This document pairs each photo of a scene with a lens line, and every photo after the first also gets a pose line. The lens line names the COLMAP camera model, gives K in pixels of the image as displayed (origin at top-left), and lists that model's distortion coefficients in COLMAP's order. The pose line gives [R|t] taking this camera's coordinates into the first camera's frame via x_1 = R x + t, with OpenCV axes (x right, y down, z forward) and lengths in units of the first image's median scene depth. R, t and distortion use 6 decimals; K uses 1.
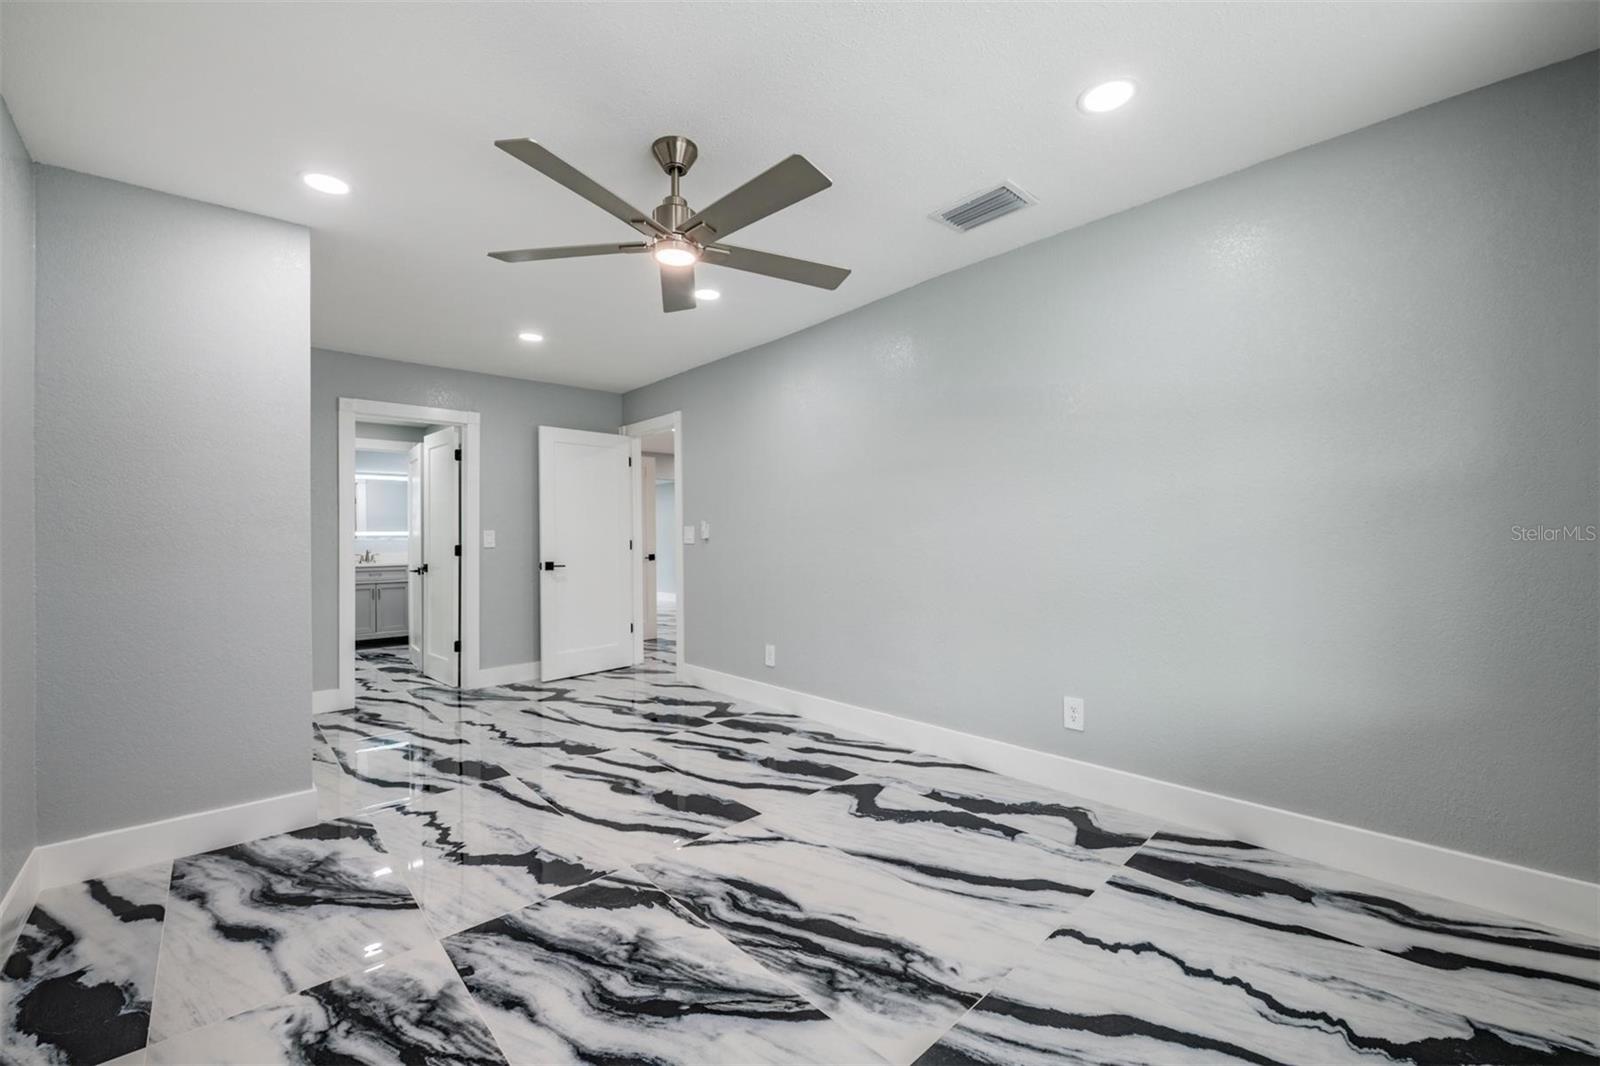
lens RADIAL K [[645.0, 0, 802.0], [0, 645.0, 538.2], [0, 0, 1]] dist [0.000962, -0.000418]
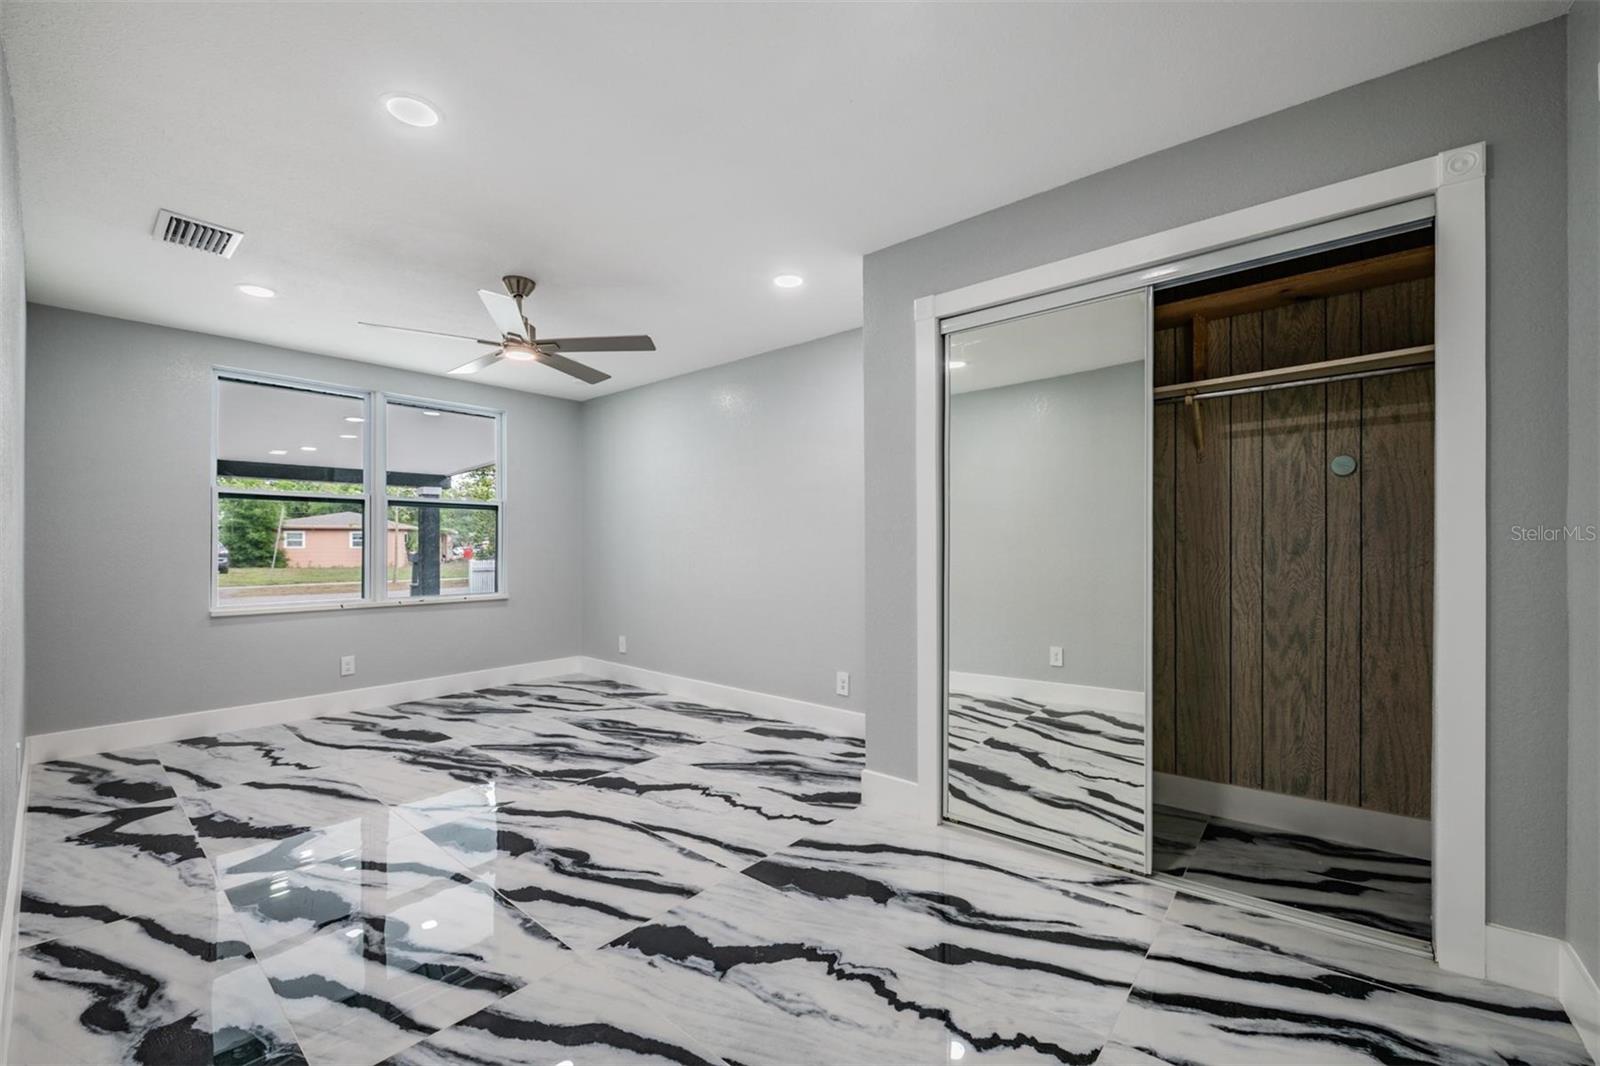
lens RADIAL K [[645.0, 0, 802.0], [0, 645.0, 538.2], [0, 0, 1]] dist [0.000962, -0.000418]
pose [[-0.991897, 0.023136, -0.124920, -0.594668], [0.024545, 0.999651, -0.009754, 0.011182], [0.124651, -0.012741, -0.992119, 2.332667]]
